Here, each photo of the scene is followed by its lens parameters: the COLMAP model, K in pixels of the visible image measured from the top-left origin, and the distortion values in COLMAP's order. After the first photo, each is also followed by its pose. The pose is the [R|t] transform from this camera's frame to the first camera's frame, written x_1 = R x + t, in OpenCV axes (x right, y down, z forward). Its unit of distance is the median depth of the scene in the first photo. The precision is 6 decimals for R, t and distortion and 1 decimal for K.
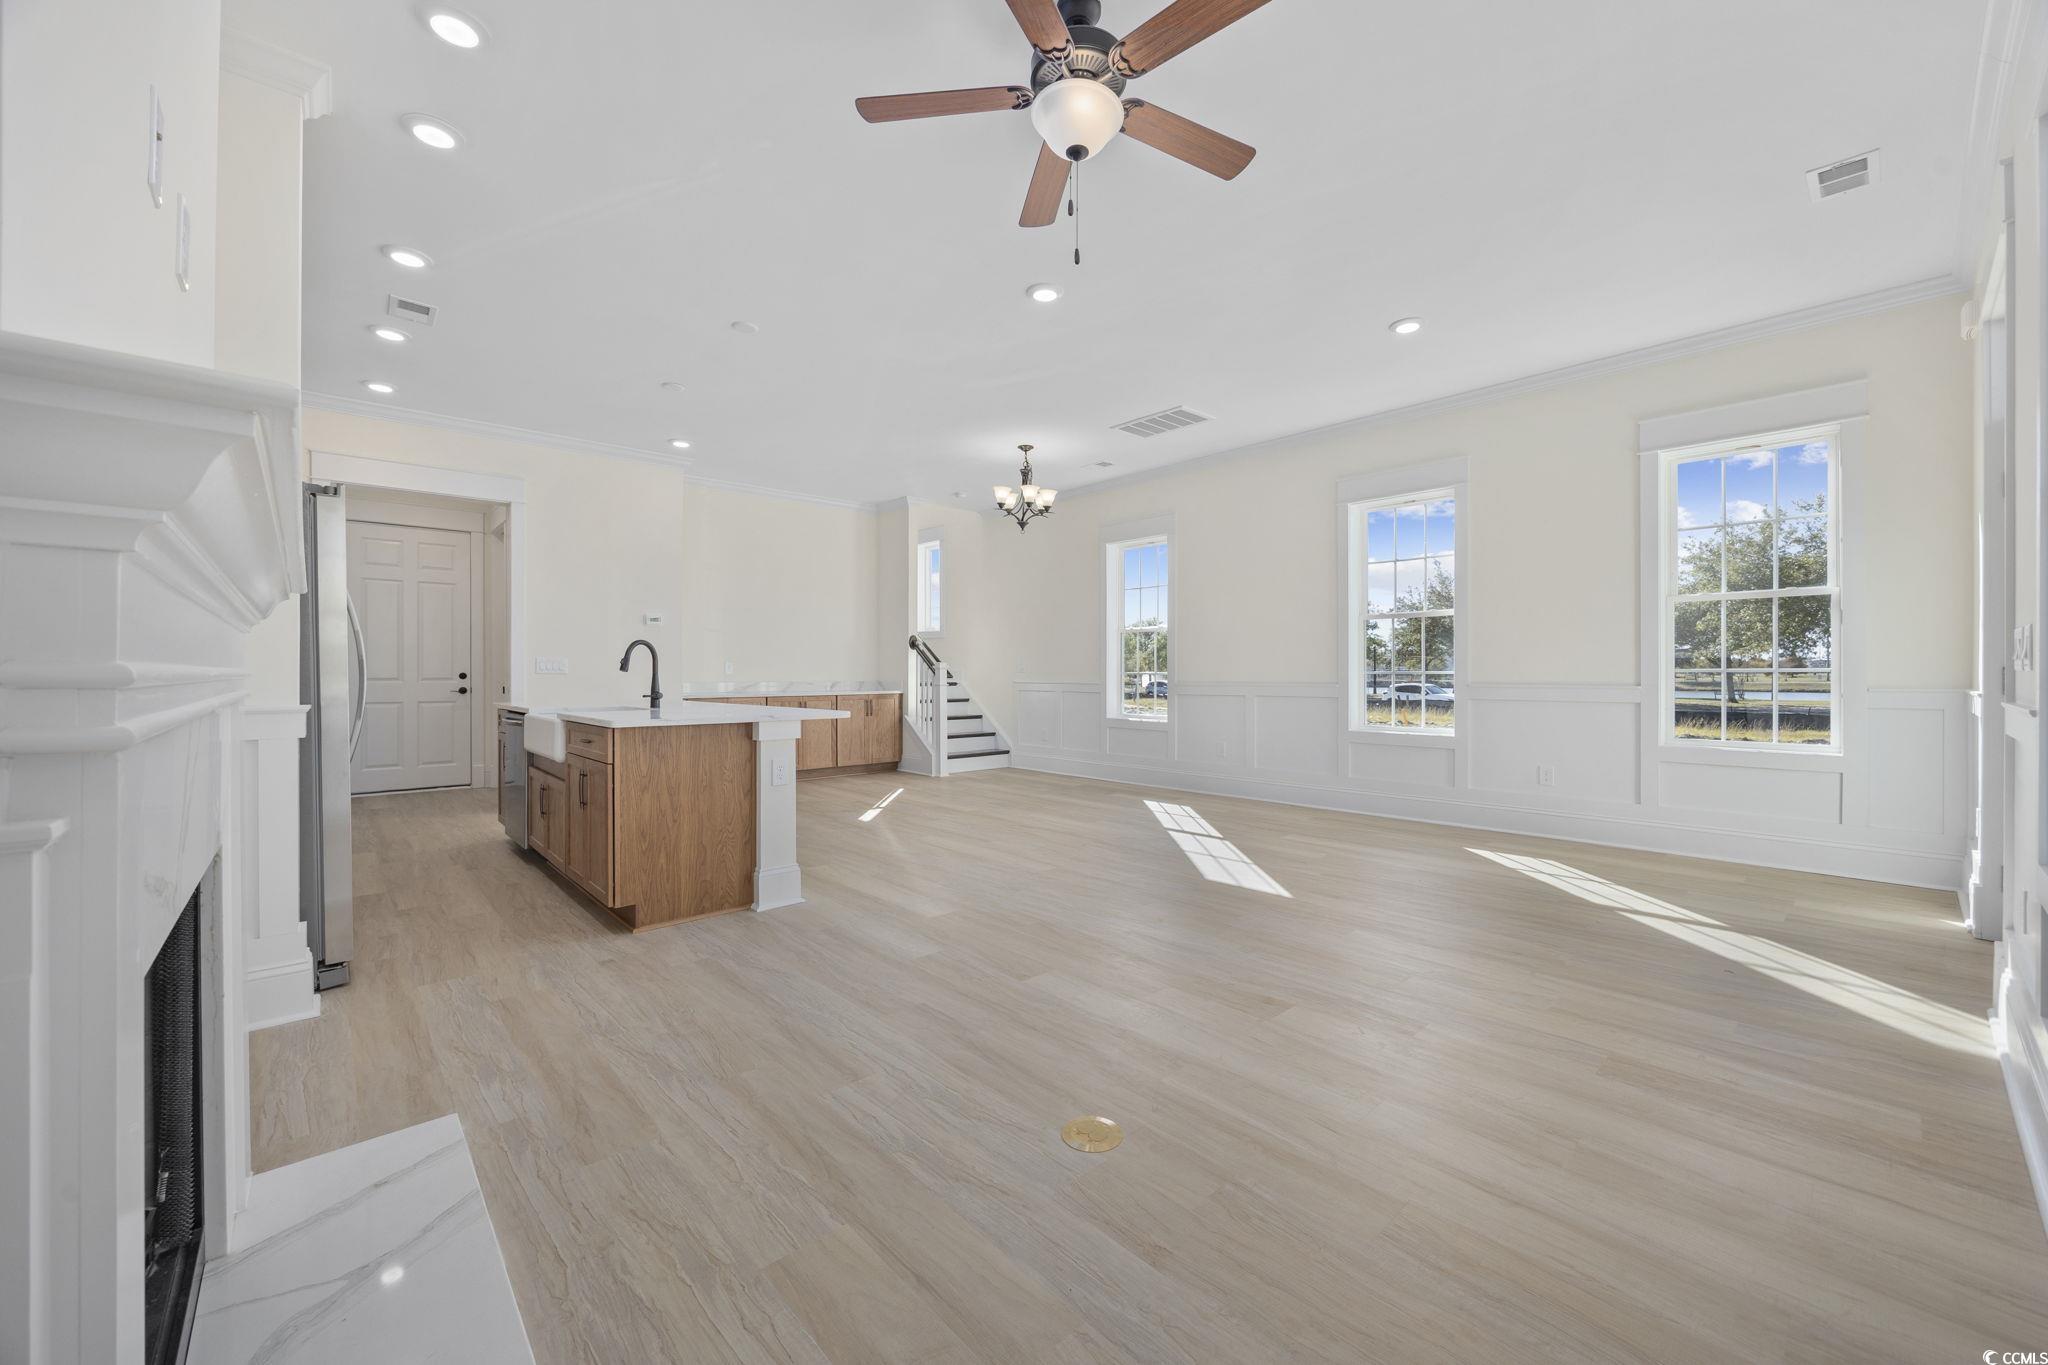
lens RADIAL K [[783.3, 0, 1037.8], [0, 783.3, 673.7], [0, 0, 1]] dist [0.000991, -0.000164]
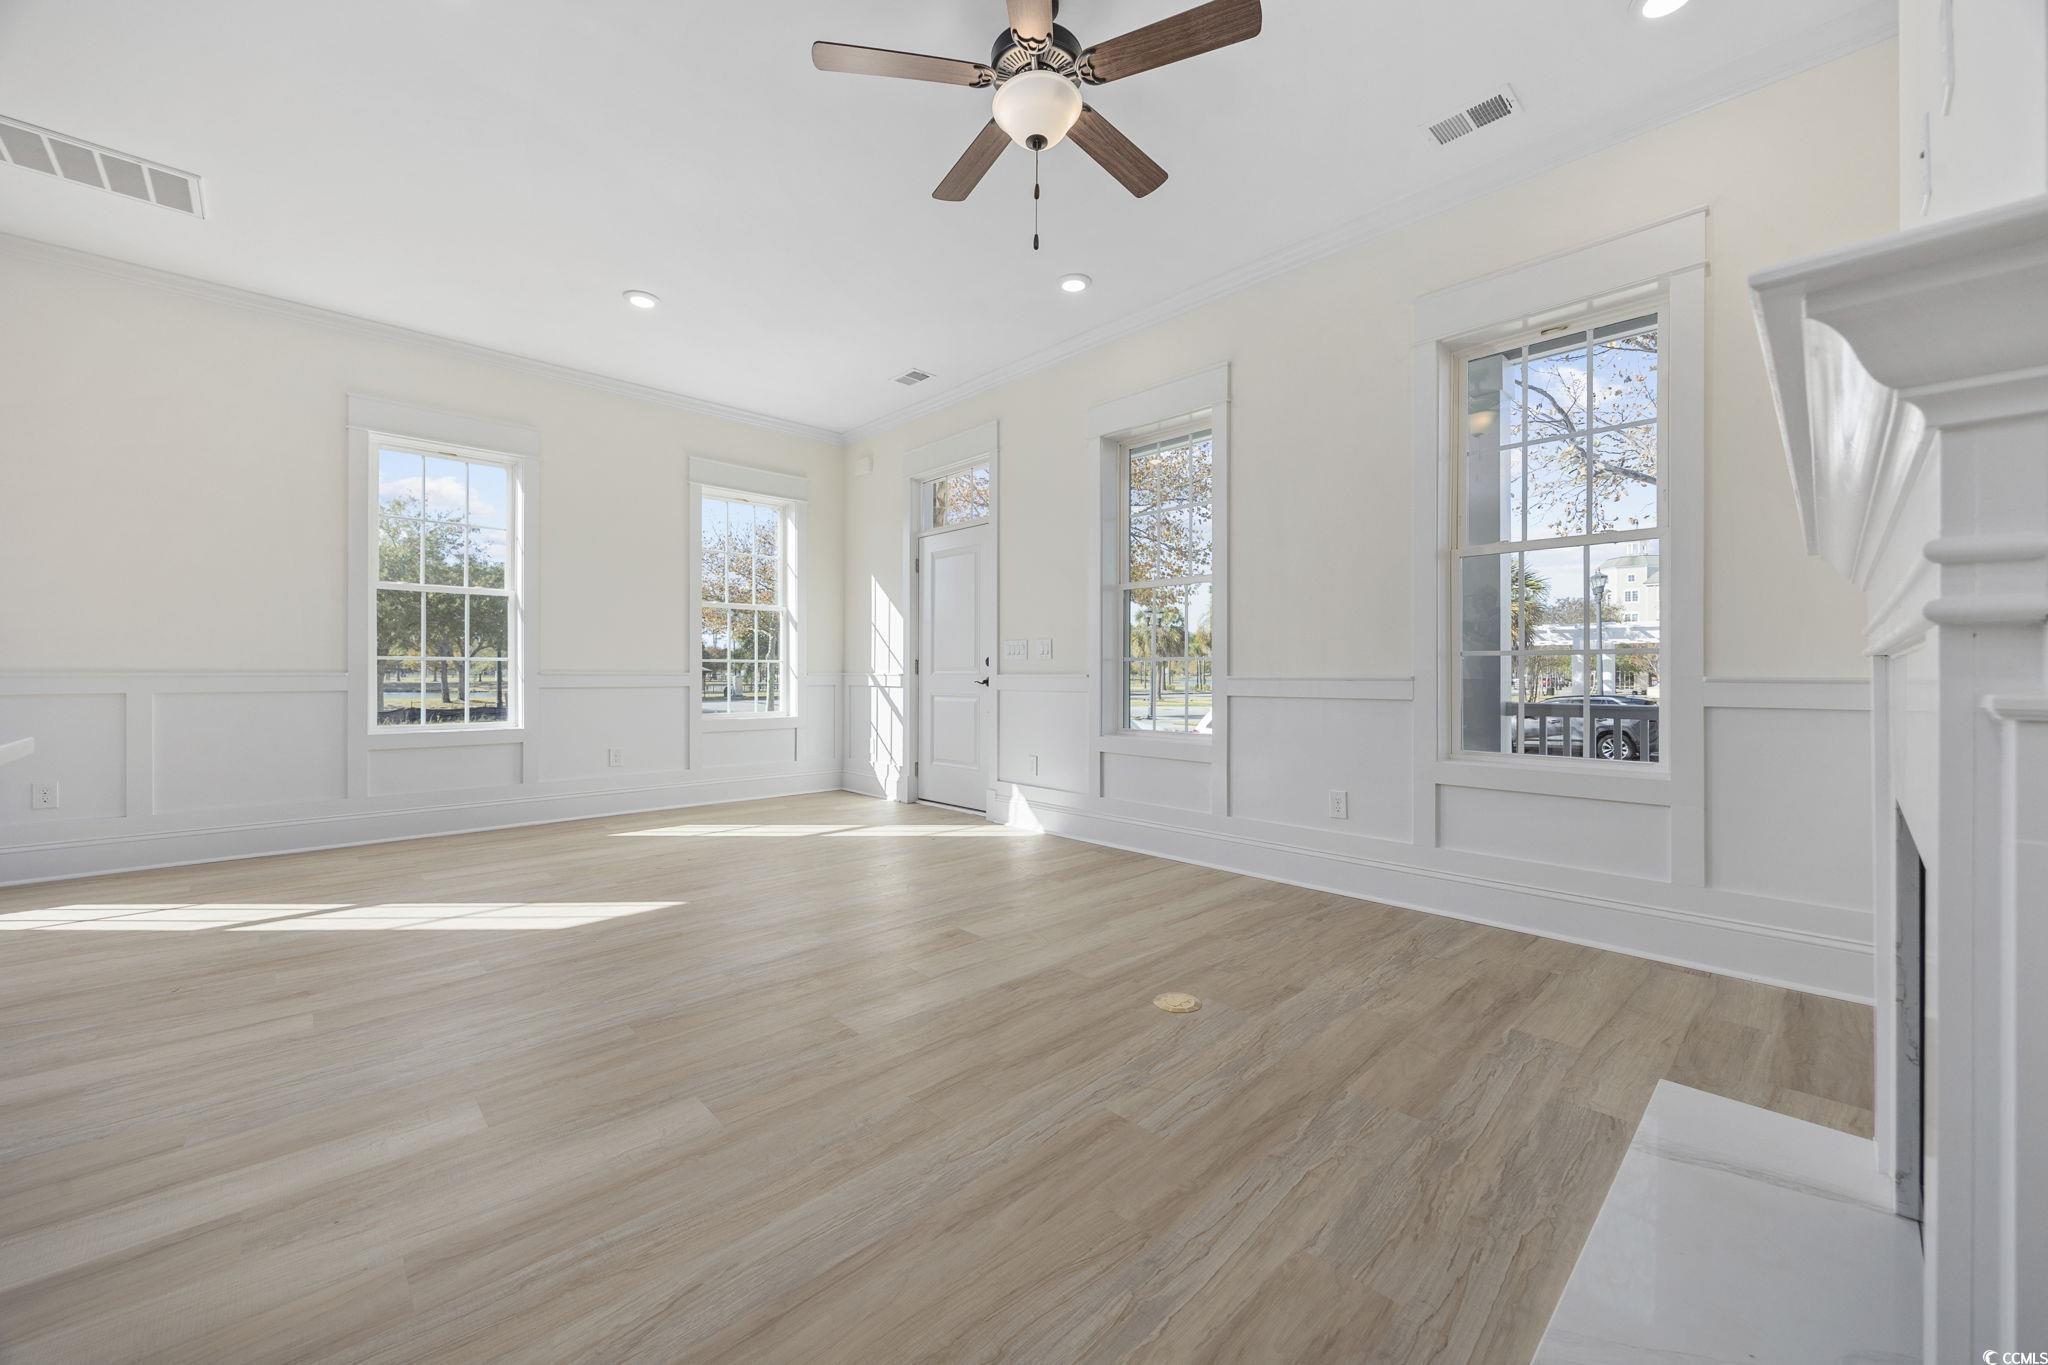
lens RADIAL K [[783.3, 0, 1035.8], [0, 783.3, 677.3], [0, 0, 1]] dist [0.000991, -0.000164]
pose [[-0.030812, 0.004924, 0.999513, -1.150840], [0.000015, 0.999988, -0.004926, 0.057963], [-0.999525, -0.000136, -0.030811, 1.211065]]
